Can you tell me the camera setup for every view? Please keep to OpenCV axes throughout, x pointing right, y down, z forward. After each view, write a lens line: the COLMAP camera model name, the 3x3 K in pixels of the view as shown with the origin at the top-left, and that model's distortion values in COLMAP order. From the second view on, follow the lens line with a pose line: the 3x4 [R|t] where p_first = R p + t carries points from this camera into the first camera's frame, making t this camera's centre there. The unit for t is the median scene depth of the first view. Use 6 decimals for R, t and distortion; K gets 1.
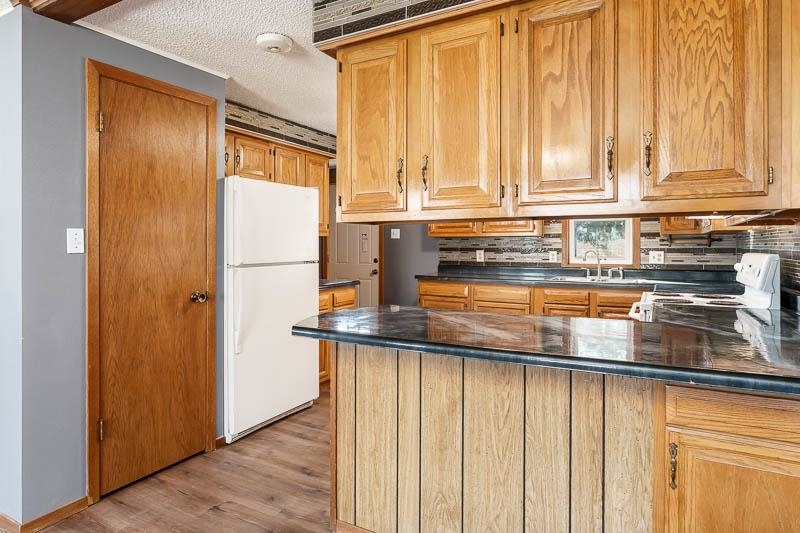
lens RADIAL K [[483.8, 0, 382.1], [0, 483.8, 244.7], [0, 0, 1]] dist [-0.003293, 0.003353]
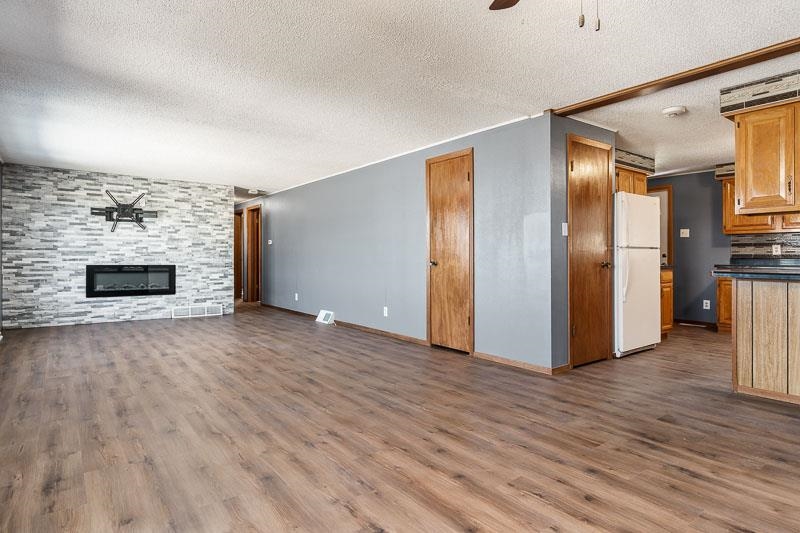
lens RADIAL K [[459.4, 0, 386.0], [0, 459.4, 254.8], [0, 0, 1]] dist [-0.005680, 0.003672]
pose [[0.919464, -0.002893, -0.393164, -0.419966], [0.000795, 0.999985, -0.005498, 0.075341], [0.393174, 0.004743, 0.919452, -0.704986]]
